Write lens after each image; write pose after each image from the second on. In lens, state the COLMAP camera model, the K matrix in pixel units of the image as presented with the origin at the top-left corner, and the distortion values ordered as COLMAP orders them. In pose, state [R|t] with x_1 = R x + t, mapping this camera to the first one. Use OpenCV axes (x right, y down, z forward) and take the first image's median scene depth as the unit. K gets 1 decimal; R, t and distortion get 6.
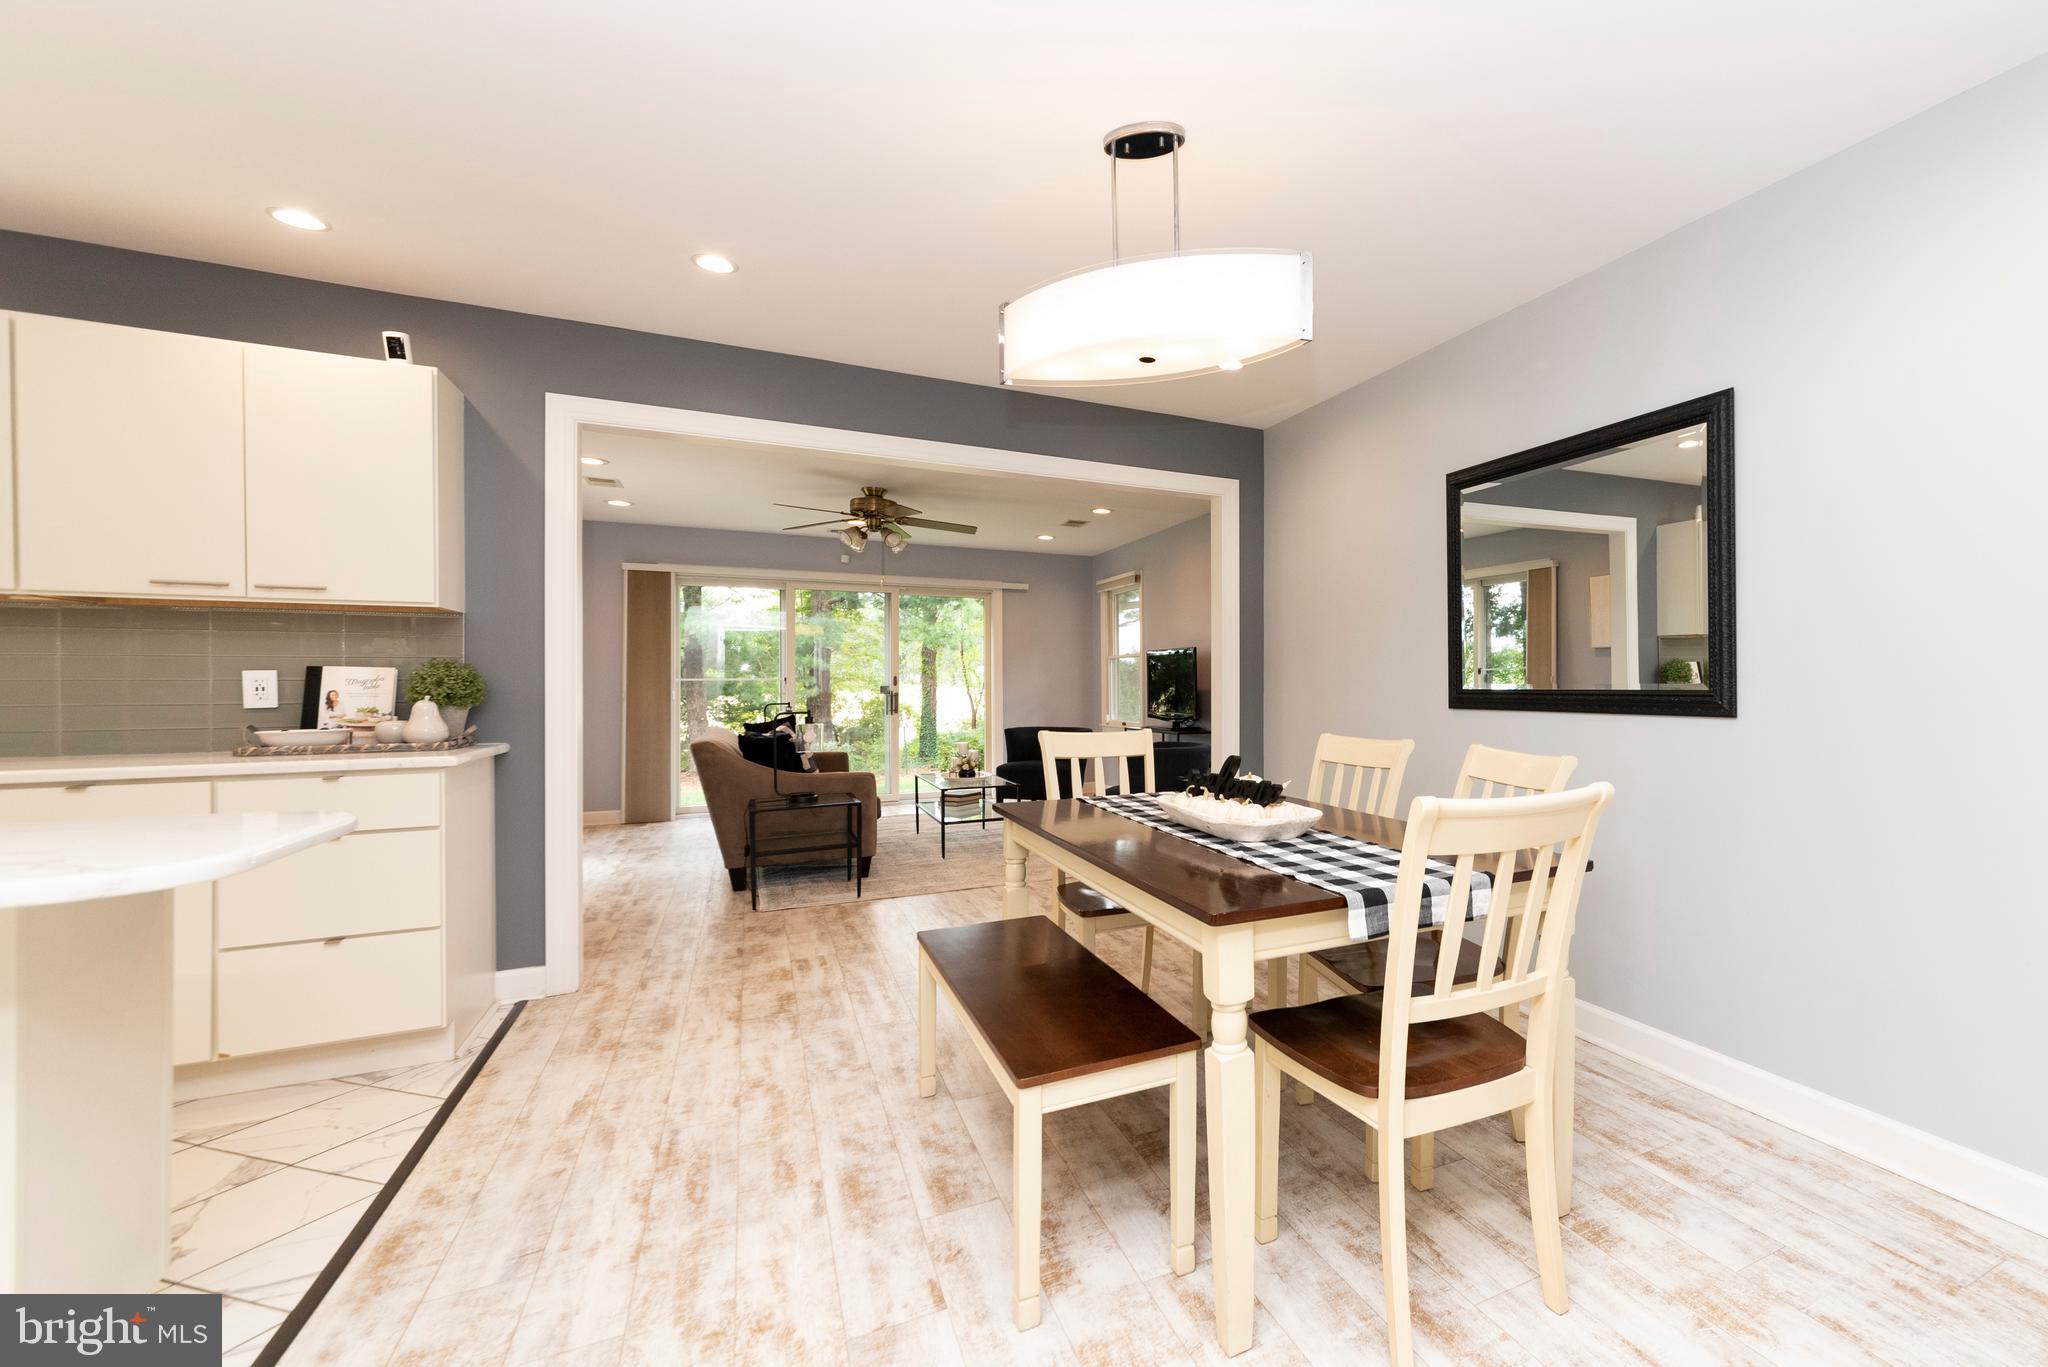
lens RADIAL K [[880.8, 0, 1258.5], [0, 880.8, 681.0], [0, 0, 1]] dist [-0.006464, -0.001845]
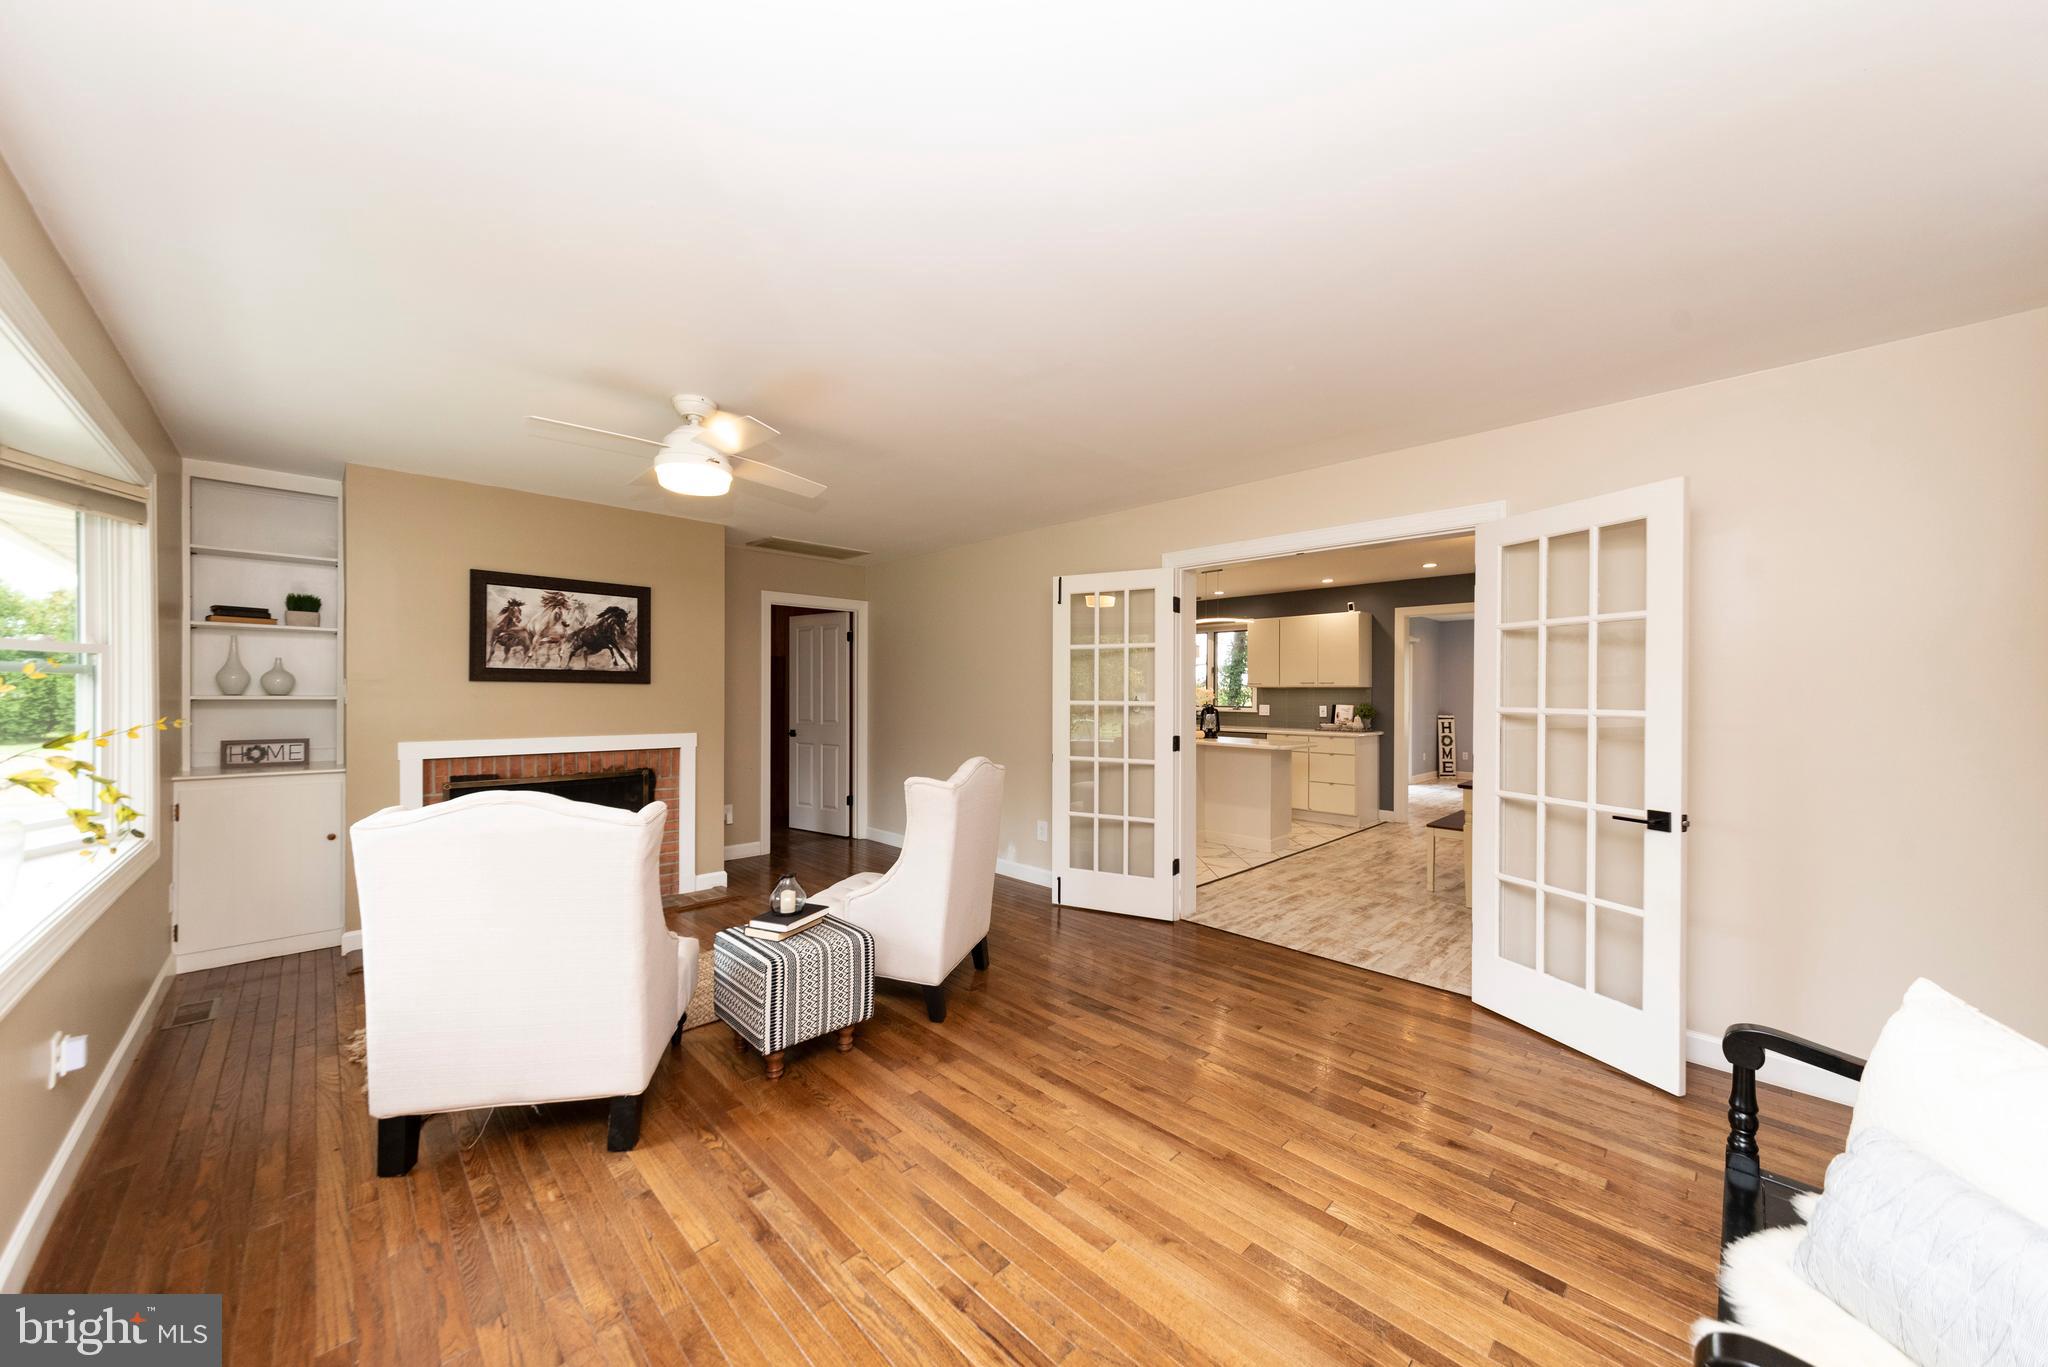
lens RADIAL K [[729.3, 0, 1034.1], [0, 729.3, 695.6], [0, 0, 1]] dist [-0.005579, 0.002835]
pose [[0.267066, 0.007380, -0.963650, 1.123938], [-0.007132, 0.999958, 0.005682, -0.051544], [0.963652, 0.005355, 0.267108, -0.737094]]
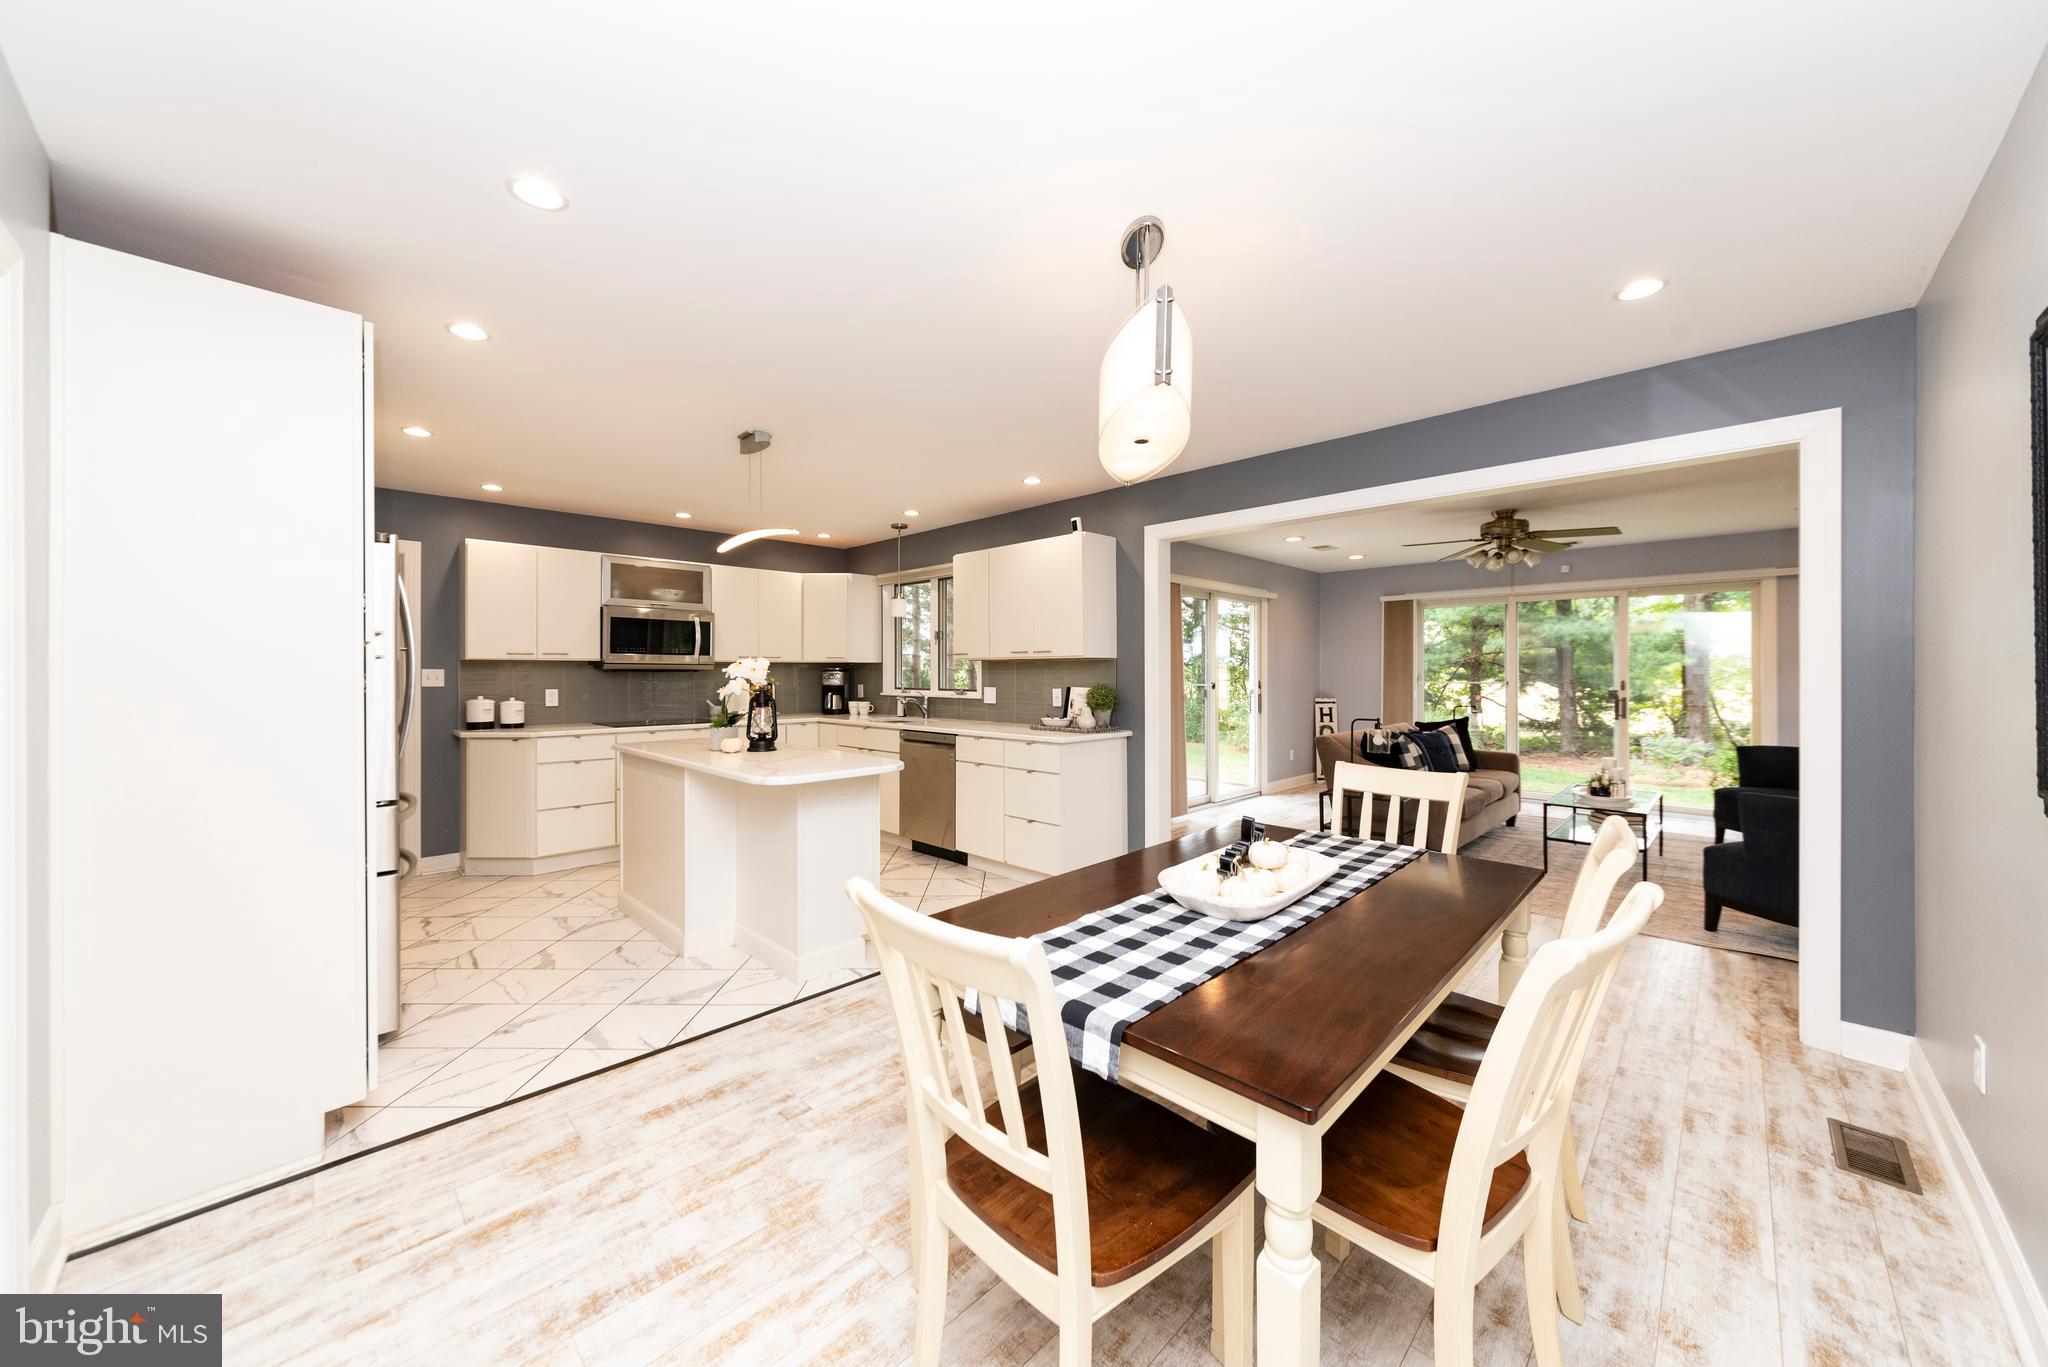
lens RADIAL K [[729.3, 0, 1021.8], [0, 729.3, 677.2], [0, 0, 1]] dist [-0.005579, 0.002835]
pose [[0.263518, 0.010373, -0.964599, 0.481781], [0.002554, 0.999931, 0.011451, -0.052990], [0.964651, -0.005481, 0.263474, 0.379840]]
